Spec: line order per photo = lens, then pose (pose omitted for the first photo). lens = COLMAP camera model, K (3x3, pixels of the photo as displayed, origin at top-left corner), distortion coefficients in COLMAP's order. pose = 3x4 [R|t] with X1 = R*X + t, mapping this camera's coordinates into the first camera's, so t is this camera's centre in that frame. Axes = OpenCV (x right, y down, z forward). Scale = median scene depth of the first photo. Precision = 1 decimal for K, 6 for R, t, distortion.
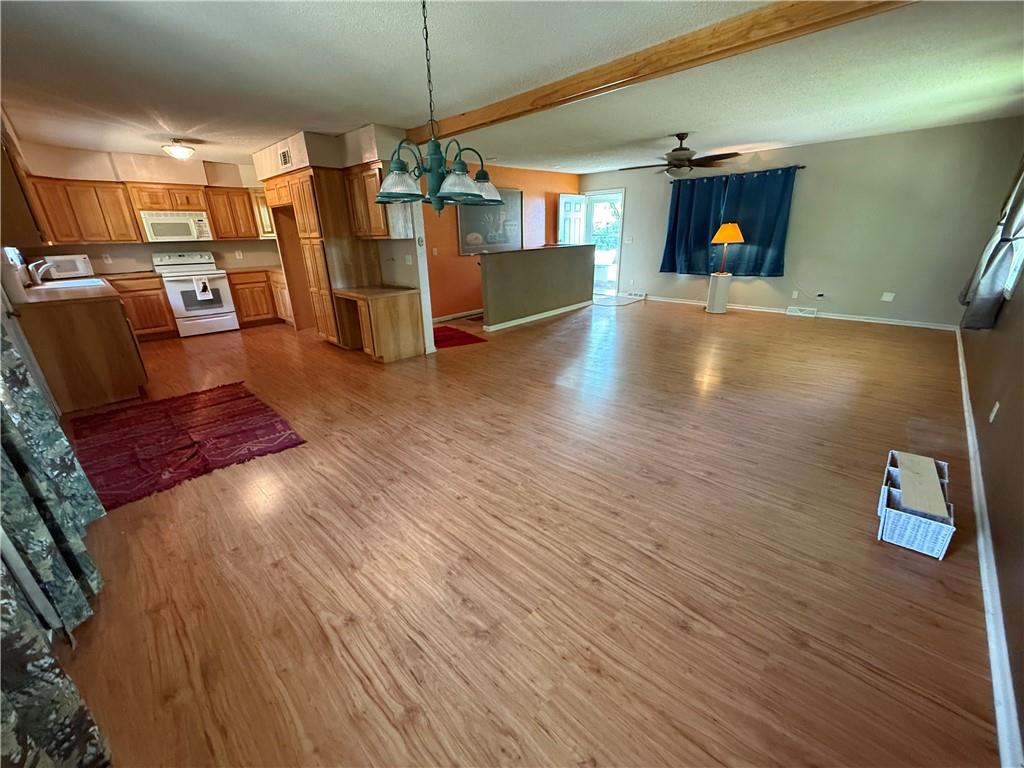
lens RADIAL K [[408.0, 0, 509.4], [0, 408.0, 385.5], [0, 0, 1]] dist [0.002172, 0.000145]
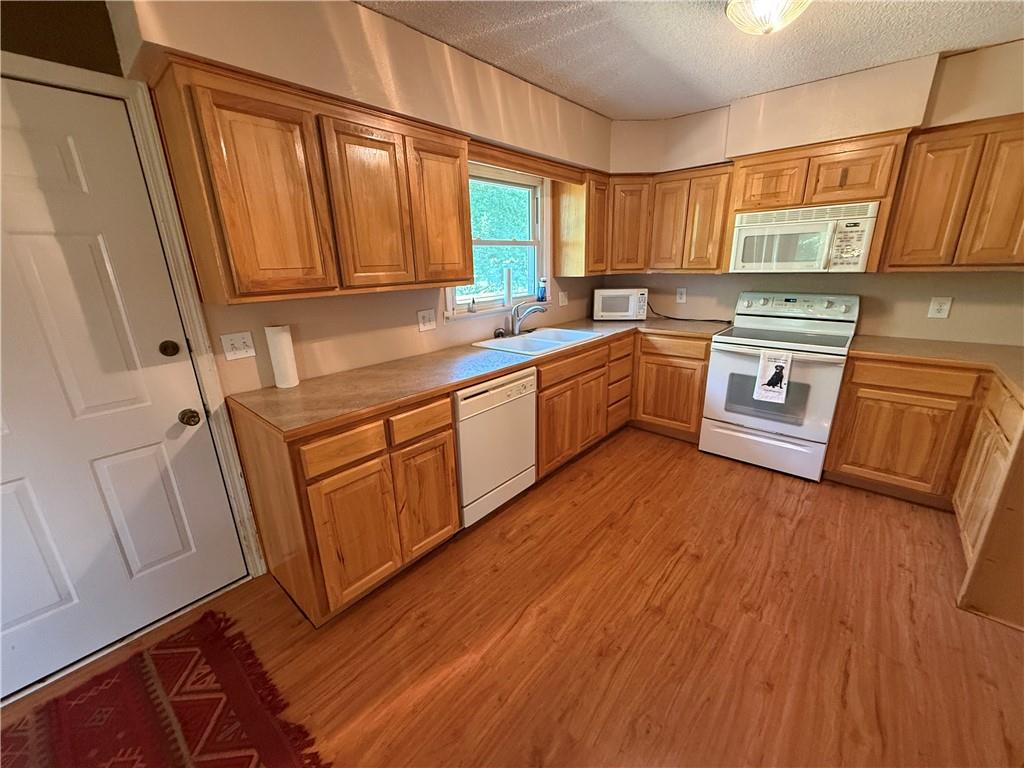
lens RADIAL K [[408.0, 0, 513.1], [0, 408.0, 382.0], [0, 0, 1]] dist [0.002172, 0.000145]
pose [[0.059453, 0.303551, -0.950958, -0.312149], [-0.325811, 0.906374, 0.268950, -0.239362], [0.943564, 0.293843, 0.152787, 0.609623]]
